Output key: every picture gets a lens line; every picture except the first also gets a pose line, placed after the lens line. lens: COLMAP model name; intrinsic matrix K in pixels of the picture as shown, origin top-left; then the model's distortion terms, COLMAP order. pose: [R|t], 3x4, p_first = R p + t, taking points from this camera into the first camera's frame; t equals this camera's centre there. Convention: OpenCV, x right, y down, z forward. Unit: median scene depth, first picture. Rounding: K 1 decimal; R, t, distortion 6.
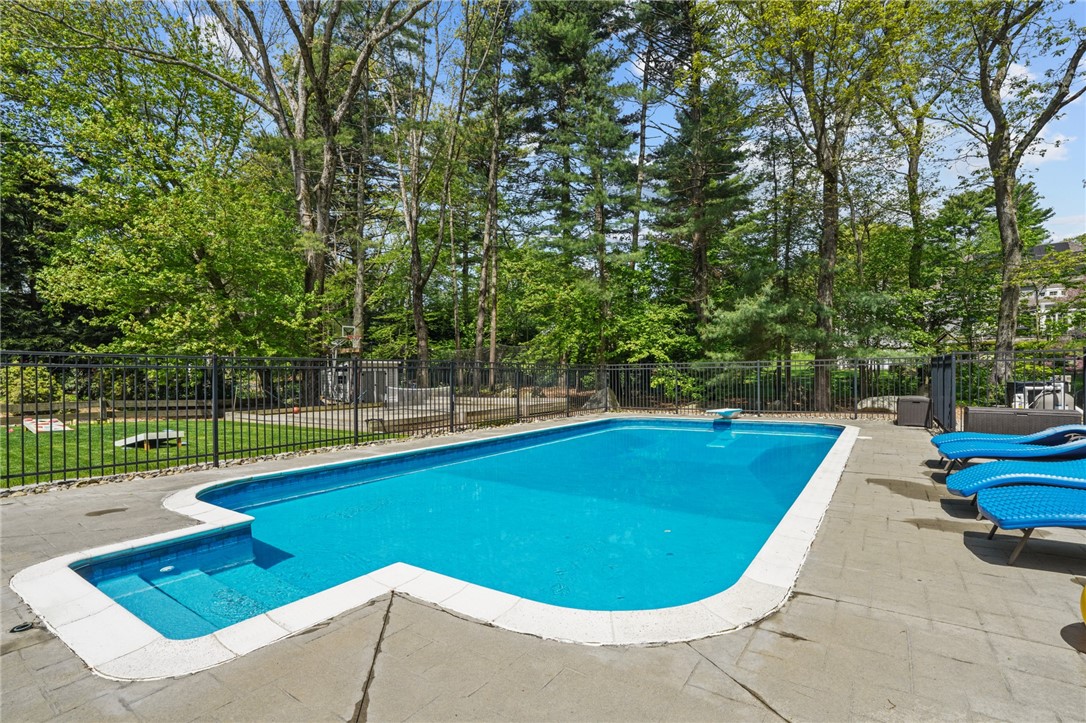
lens RADIAL K [[519.8, 0, 531.3], [0, 519.8, 364.6], [0, 0, 1]] dist [-0.062854, 0.021429]
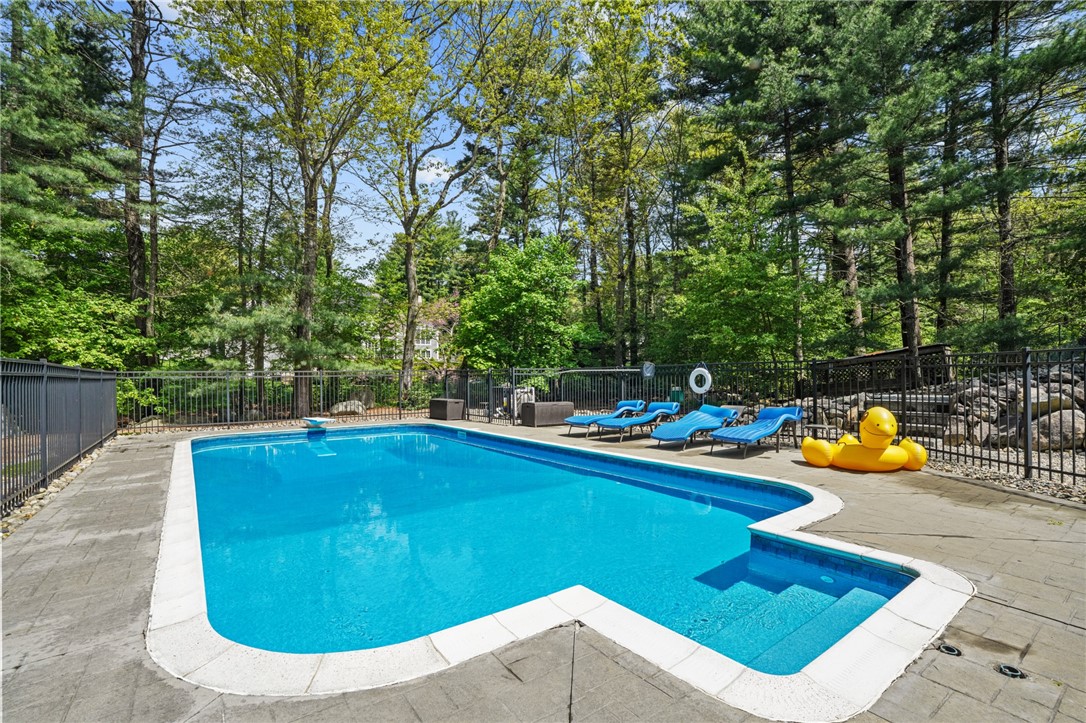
lens RADIAL K [[519.8, 0, 531.3], [0, 519.8, 364.6], [0, 0, 1]] dist [-0.062854, 0.021429]
pose [[0.314292, 0.027656, 0.948923, -1.685784], [-0.011304, 0.999614, -0.025390, 0.013993], [-0.949259, -0.002746, 0.314483, 1.122313]]
